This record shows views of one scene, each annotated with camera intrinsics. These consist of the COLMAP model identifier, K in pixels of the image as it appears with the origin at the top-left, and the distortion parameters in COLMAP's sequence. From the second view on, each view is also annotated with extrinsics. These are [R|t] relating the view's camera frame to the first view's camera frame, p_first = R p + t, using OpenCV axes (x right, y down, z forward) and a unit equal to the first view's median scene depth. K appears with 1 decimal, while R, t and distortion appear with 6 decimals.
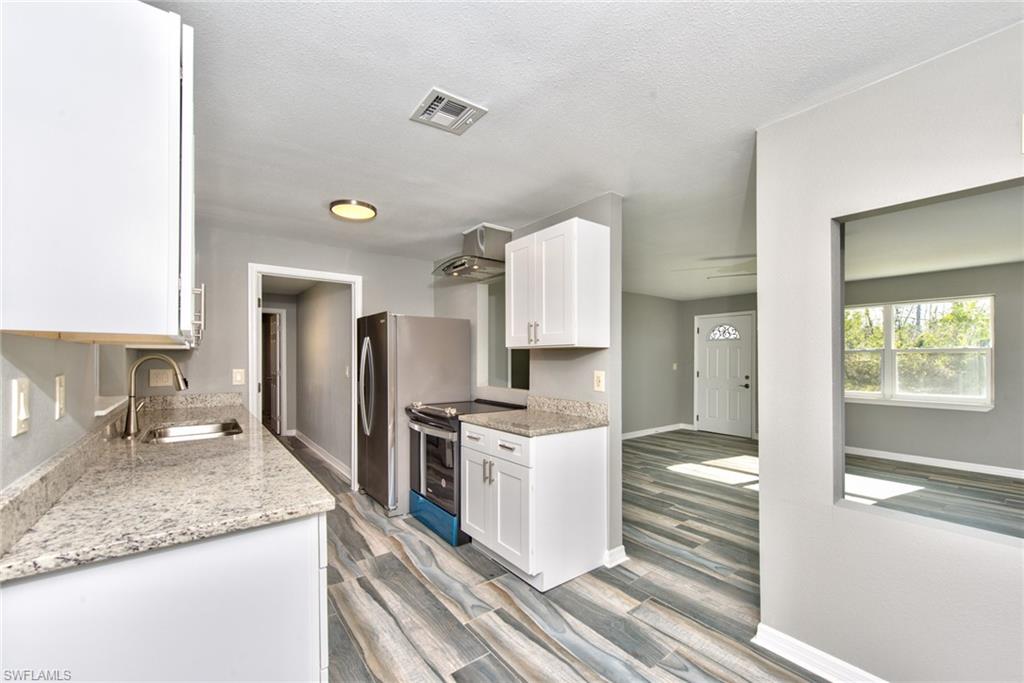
lens RADIAL K [[419.4, 0, 521.2], [0, 419.4, 359.0], [0, 0, 1]] dist [0.006330, -0.001493]
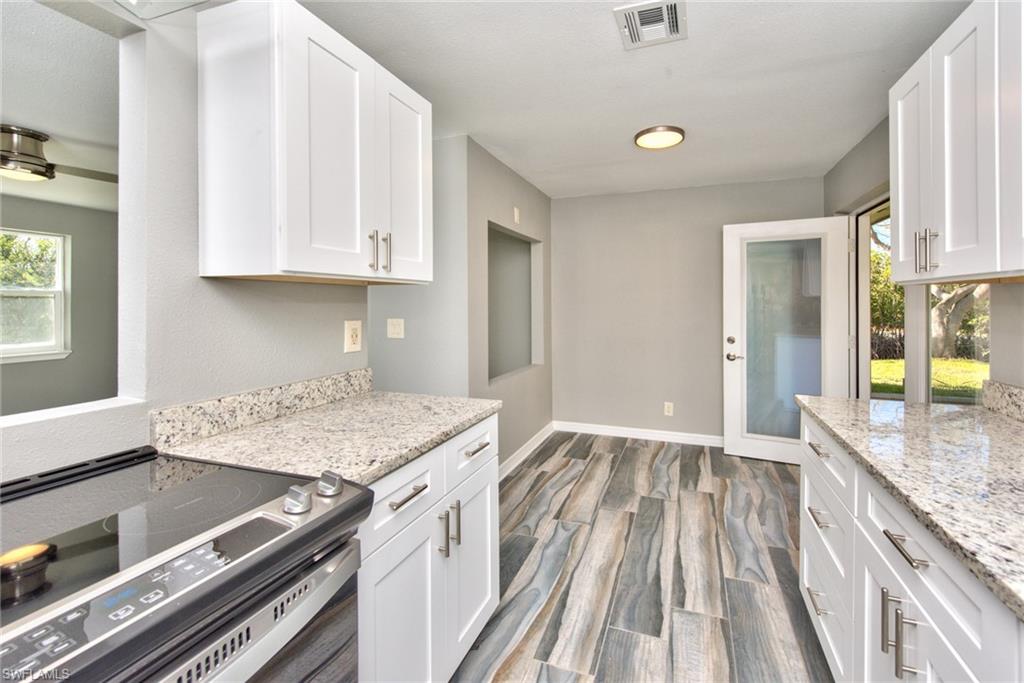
lens RADIAL K [[419.4, 0, 550.4], [0, 419.4, 302.7], [0, 0, 1]] dist [0.006330, -0.001493]
pose [[-0.544820, -0.002136, 0.838550, -0.482458], [0.004139, 0.999978, 0.005236, -0.000695], [-0.838543, 0.006323, -0.544799, 1.009355]]
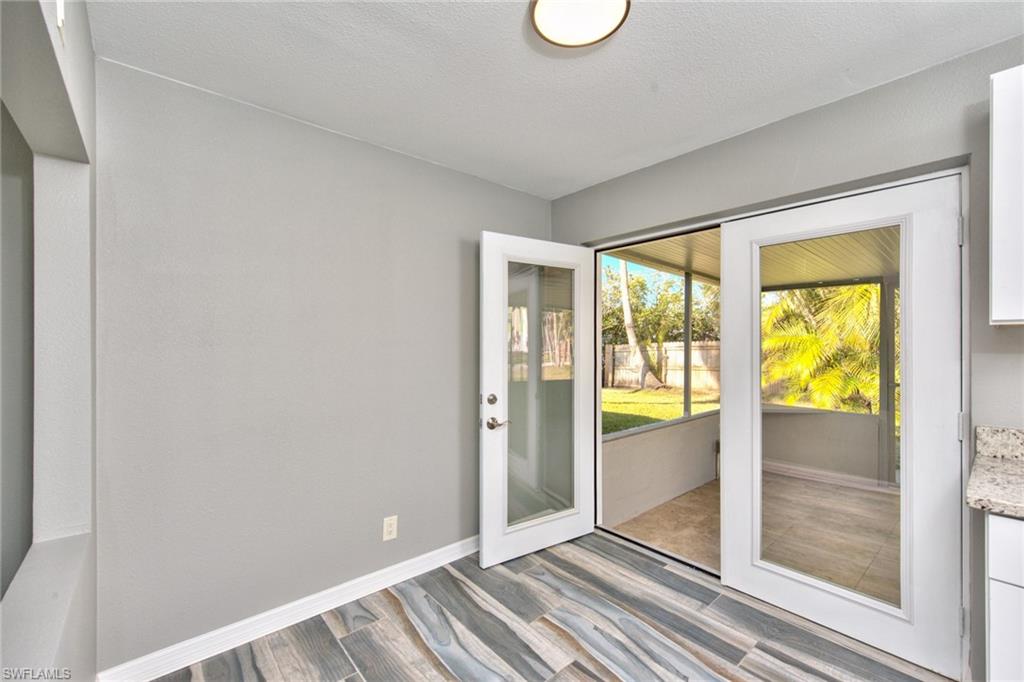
lens RADIAL K [[419.4, 0, 505.9], [0, 419.4, 344.0], [0, 0, 1]] dist [0.006330, -0.001493]
pose [[-0.999926, 0.009516, -0.007618, 0.203553], [0.009518, 0.999955, -0.000325, 0.004538], [0.007614, -0.000397, -0.999971, 0.759703]]
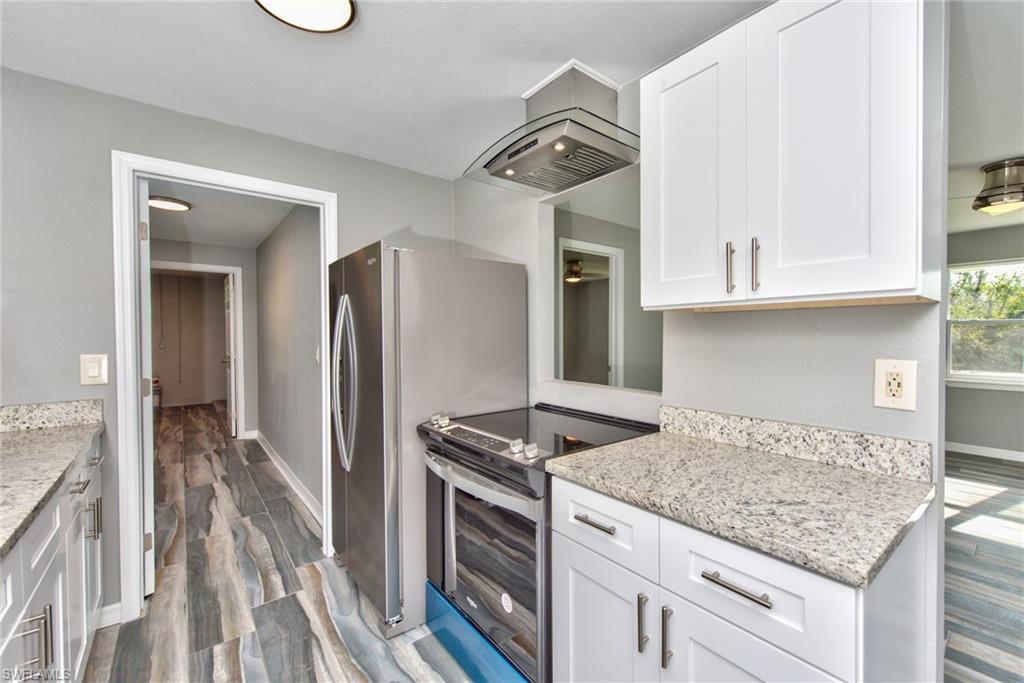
lens RADIAL K [[419.4, 0, 516.7], [0, 419.4, 339.8], [0, 0, 1]] dist [0.006330, -0.001493]
pose [[0.999963, -0.003312, 0.007882, -0.176117], [0.003241, 0.999954, 0.009022, 0.003743], [-0.007912, -0.008996, 0.999928, 0.540812]]
